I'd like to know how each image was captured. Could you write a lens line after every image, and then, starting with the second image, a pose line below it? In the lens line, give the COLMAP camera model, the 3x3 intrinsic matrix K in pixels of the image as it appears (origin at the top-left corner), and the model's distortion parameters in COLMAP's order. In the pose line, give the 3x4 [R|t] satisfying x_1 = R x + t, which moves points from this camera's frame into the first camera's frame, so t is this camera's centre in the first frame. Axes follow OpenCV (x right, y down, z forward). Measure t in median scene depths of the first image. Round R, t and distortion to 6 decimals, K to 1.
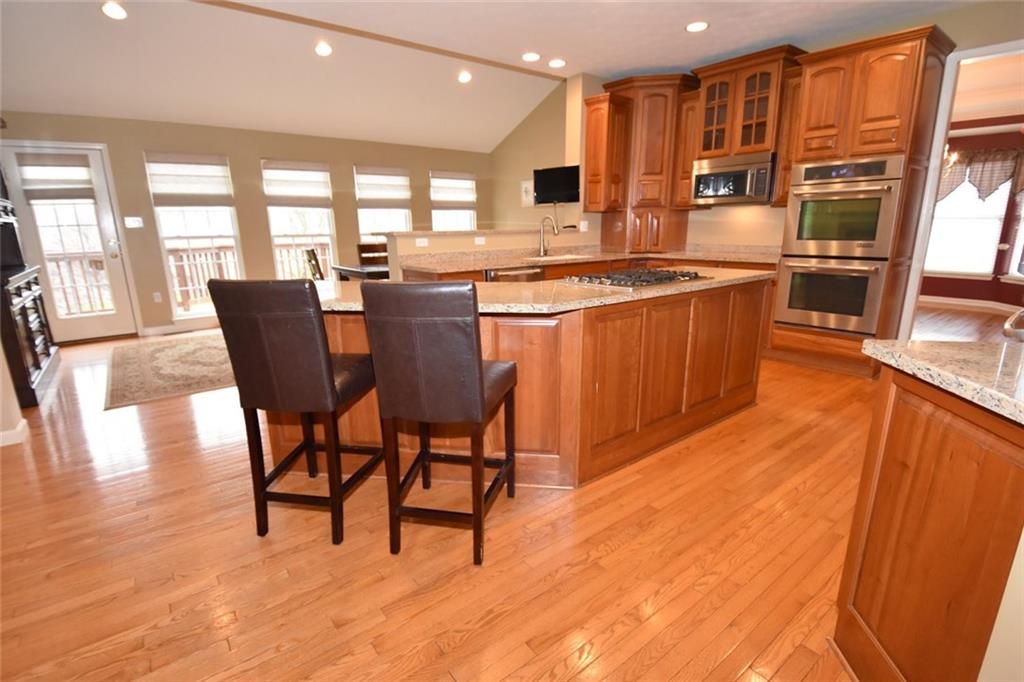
lens RADIAL K [[491.5, 0, 508.2], [0, 491.5, 340.3], [0, 0, 1]] dist [0.014249, -0.004074]
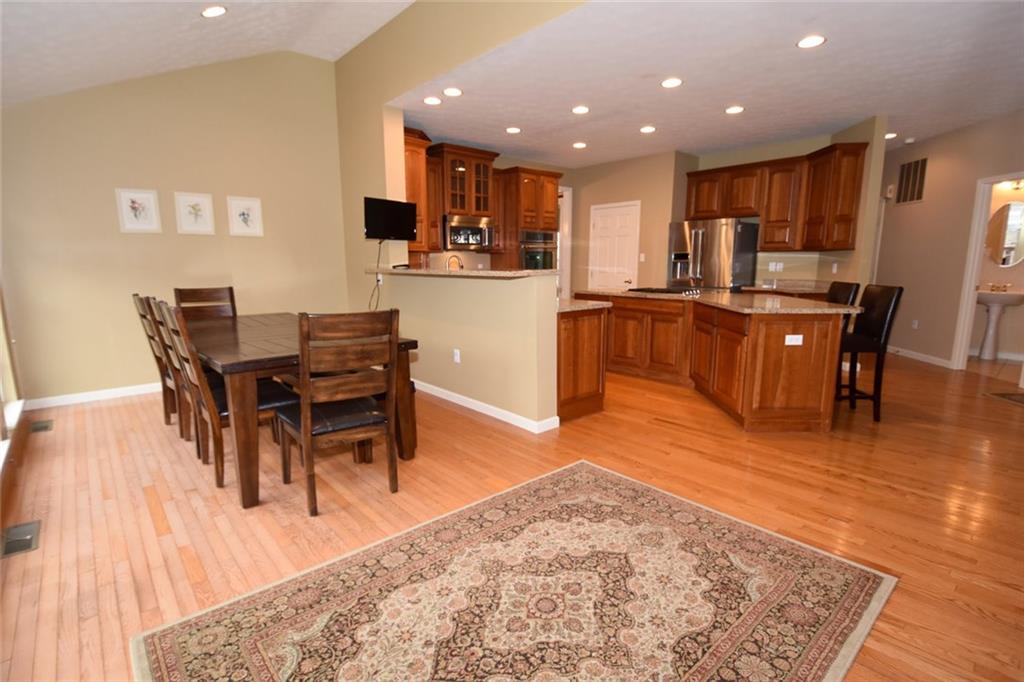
lens RADIAL K [[491.5, 0, 504.1], [0, 491.5, 342.6], [0, 0, 1]] dist [0.014249, -0.004074]
pose [[-0.066254, -0.147409, 0.986854, -0.867764], [0.236859, 0.958434, 0.159066, -0.204856], [-0.969282, 0.244284, -0.028585, 0.925485]]
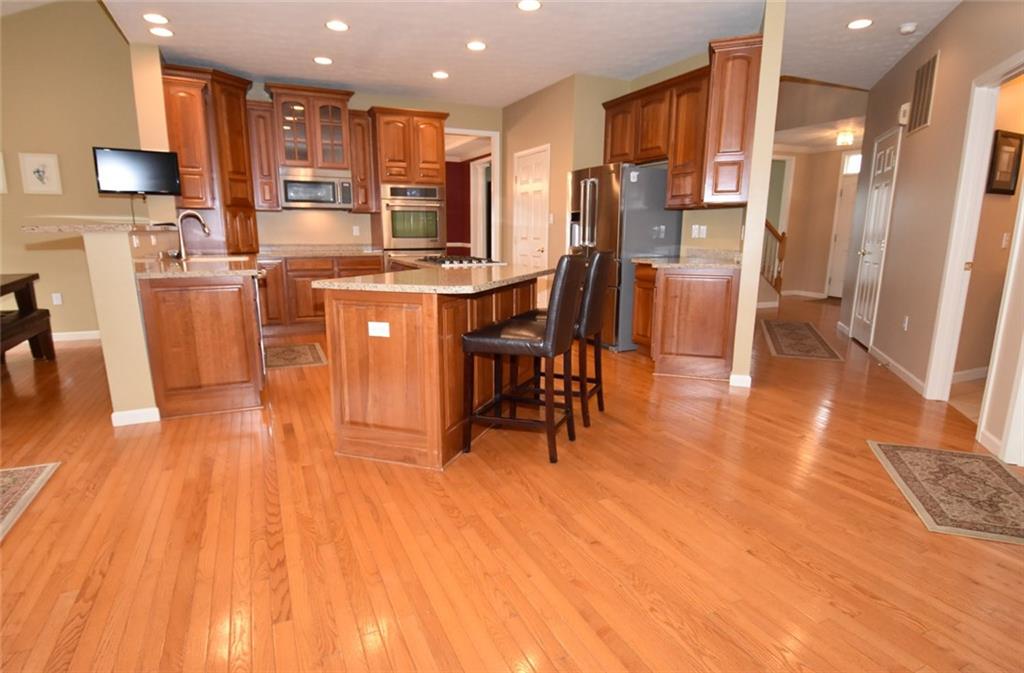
lens RADIAL K [[548.3, 0, 512.5], [0, 548.3, 347.0], [0, 0, 1]] dist [-0.001195, -0.001426]
pose [[0.222880, -0.183014, 0.957512, -0.689411], [0.221469, 0.966042, 0.133093, -0.028725], [-0.949355, 0.182396, 0.255844, 0.266782]]
